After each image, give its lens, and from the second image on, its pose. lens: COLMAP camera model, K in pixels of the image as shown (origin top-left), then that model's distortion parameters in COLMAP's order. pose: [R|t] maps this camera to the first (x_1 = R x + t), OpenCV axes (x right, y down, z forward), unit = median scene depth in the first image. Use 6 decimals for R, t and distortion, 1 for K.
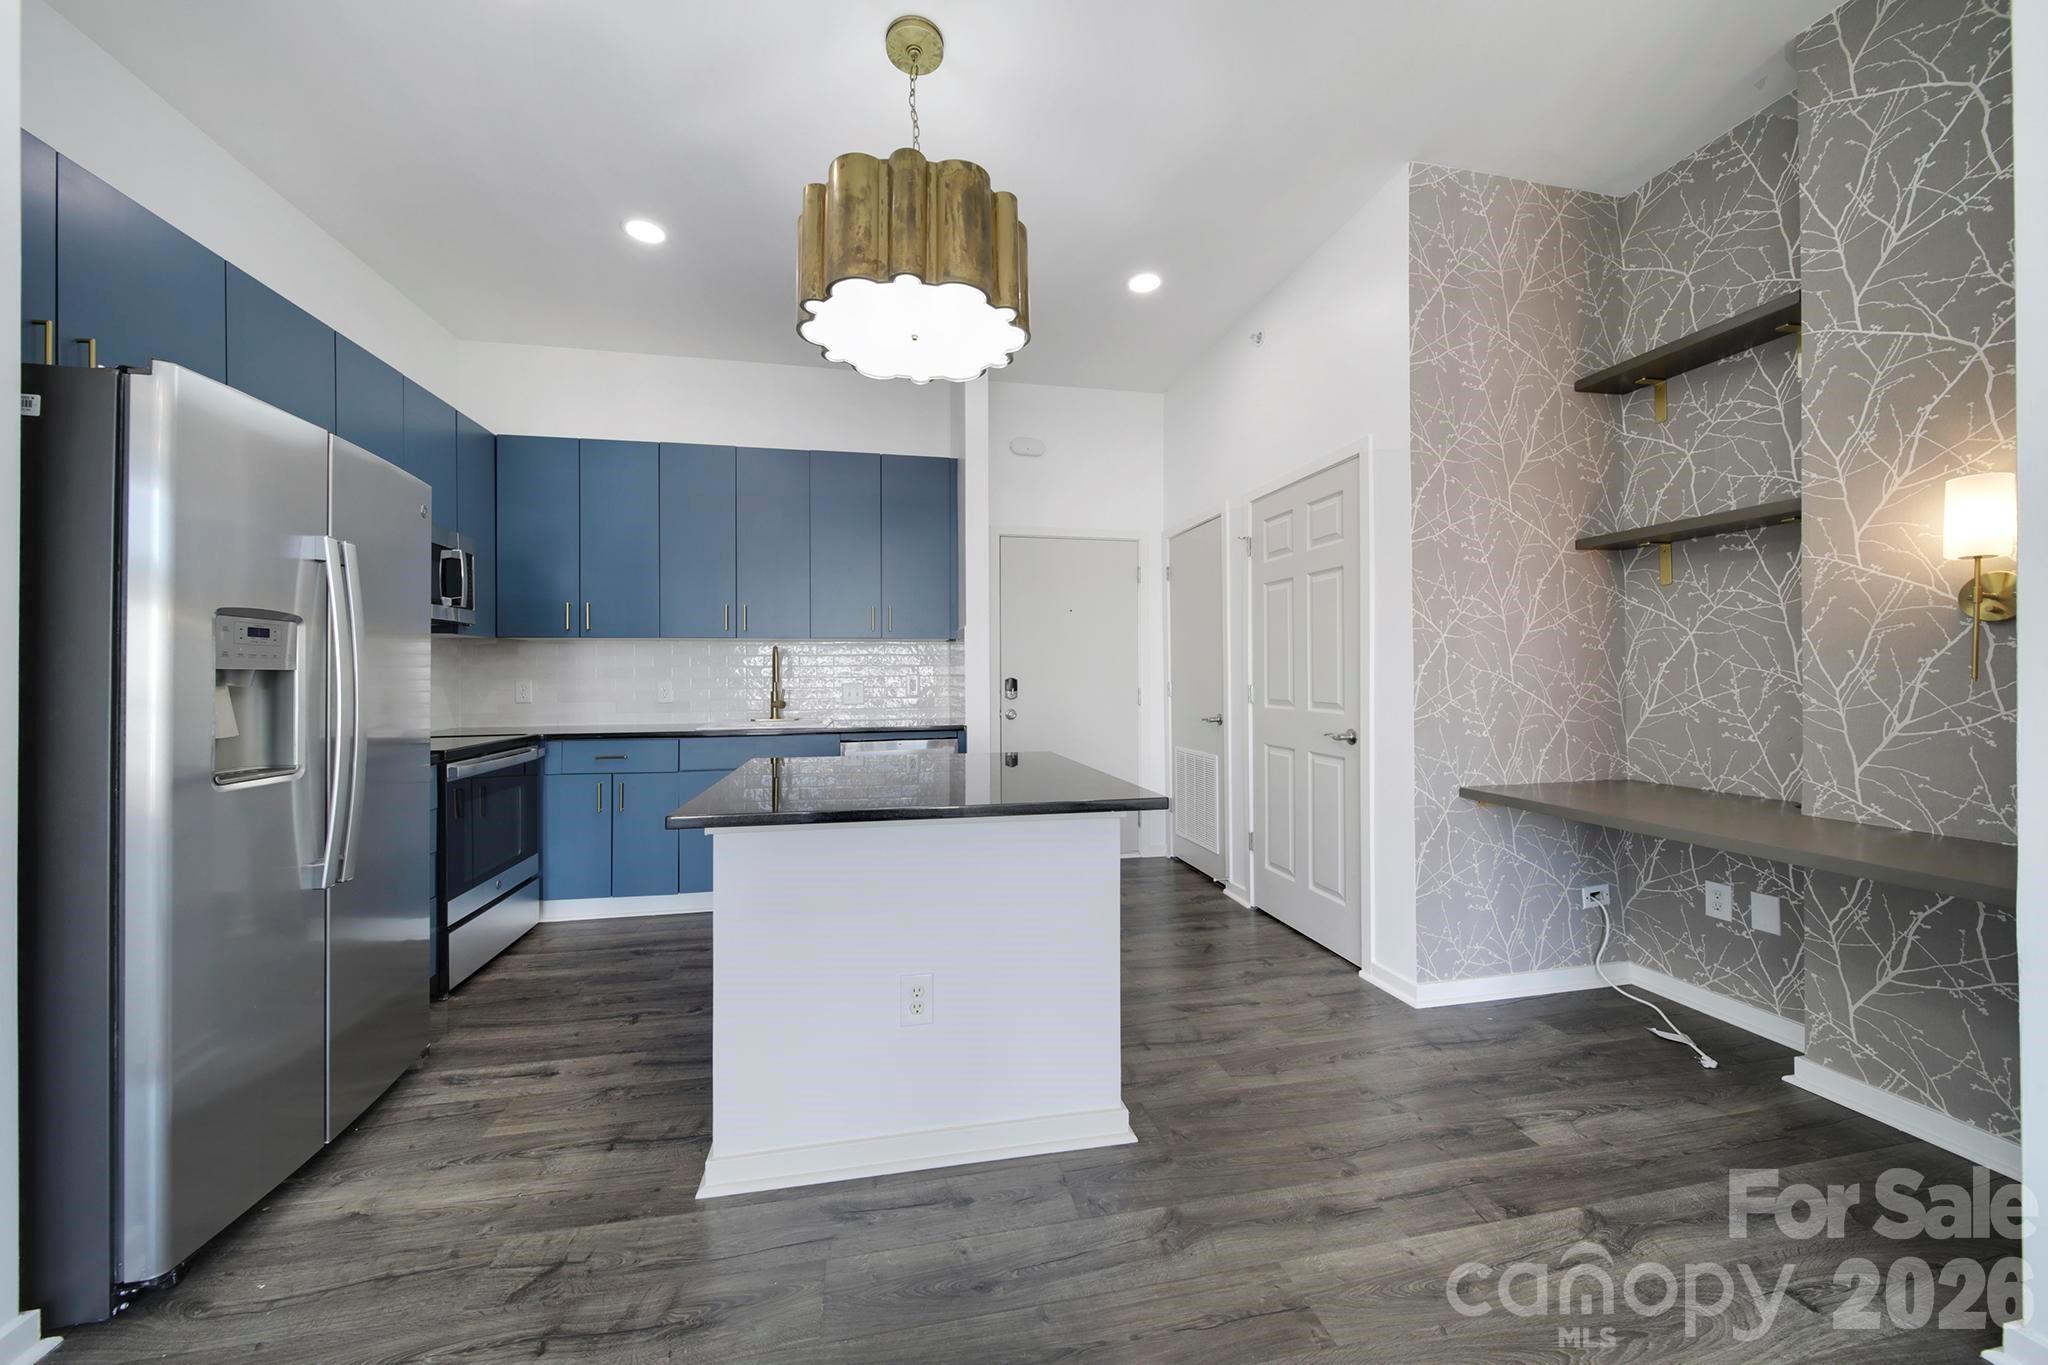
lens RADIAL K [[721.0, 0, 1019.9], [0, 721.0, 669.5], [0, 0, 1]] dist [-0.001217, -0.000404]
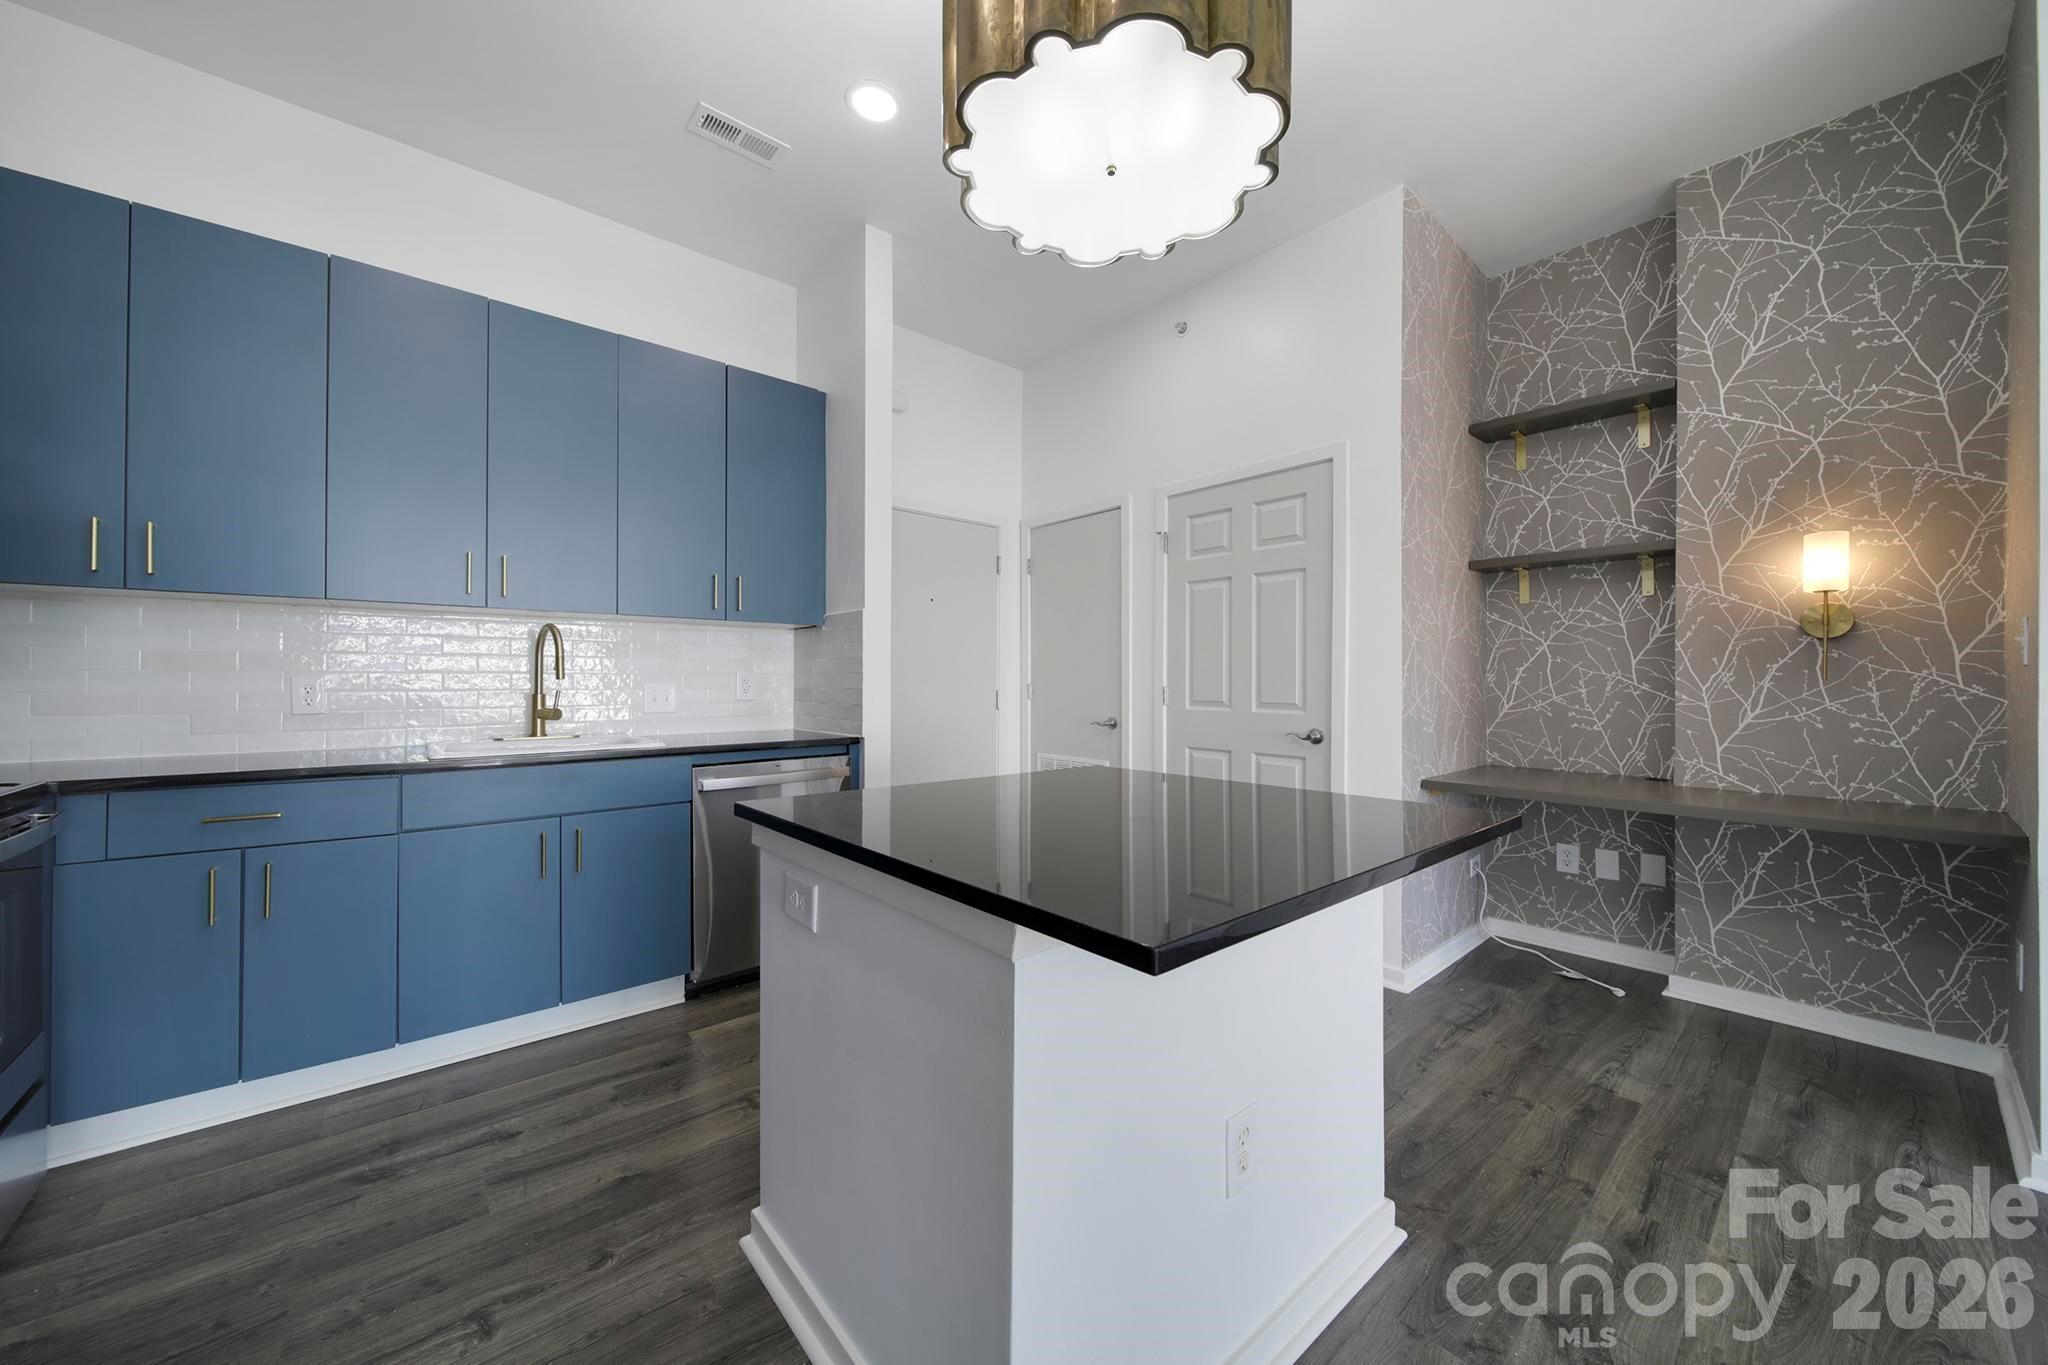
lens RADIAL K [[718.8, 0, 1028.0], [0, 718.8, 677.4], [0, 0, 1]] dist [-0.000357, -0.000217]
pose [[0.872712, 0.009577, 0.488142, -0.491333], [-0.010813, 0.999941, -0.000287, 0.018941], [-0.488116, -0.005028, 0.872764, 0.396269]]
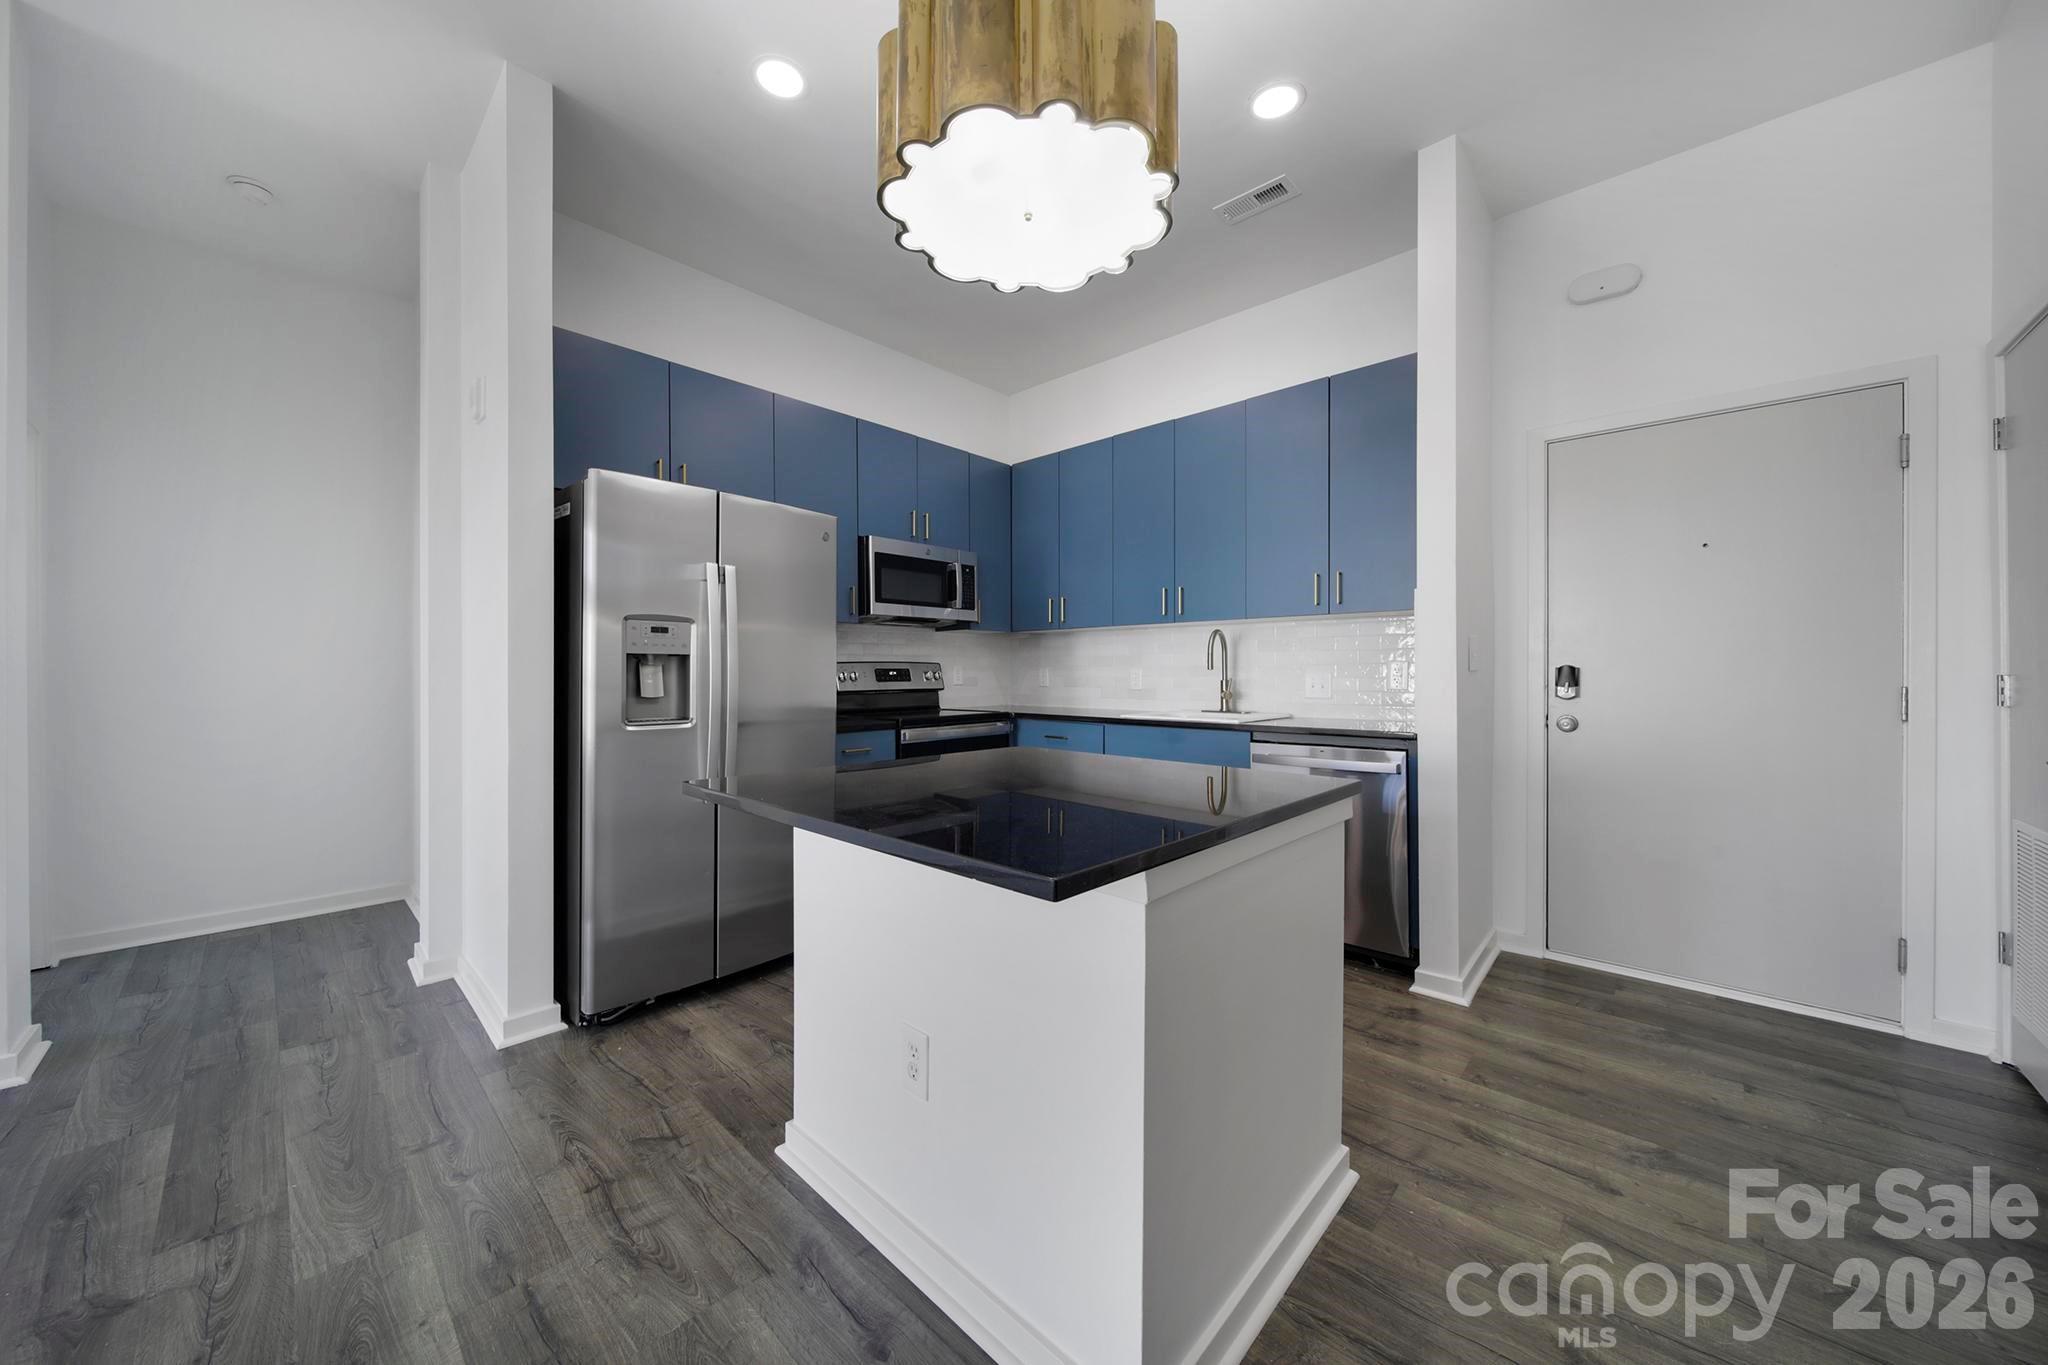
lens RADIAL K [[721.0, 0, 1019.9], [0, 721.0, 669.5], [0, 0, 1]] dist [-0.001217, -0.000404]
pose [[0.577400, 0.003078, -0.816456, 0.441852], [0.003824, 0.999972, 0.006473, 0.017978], [0.816453, -0.006860, 0.577372, 0.496628]]
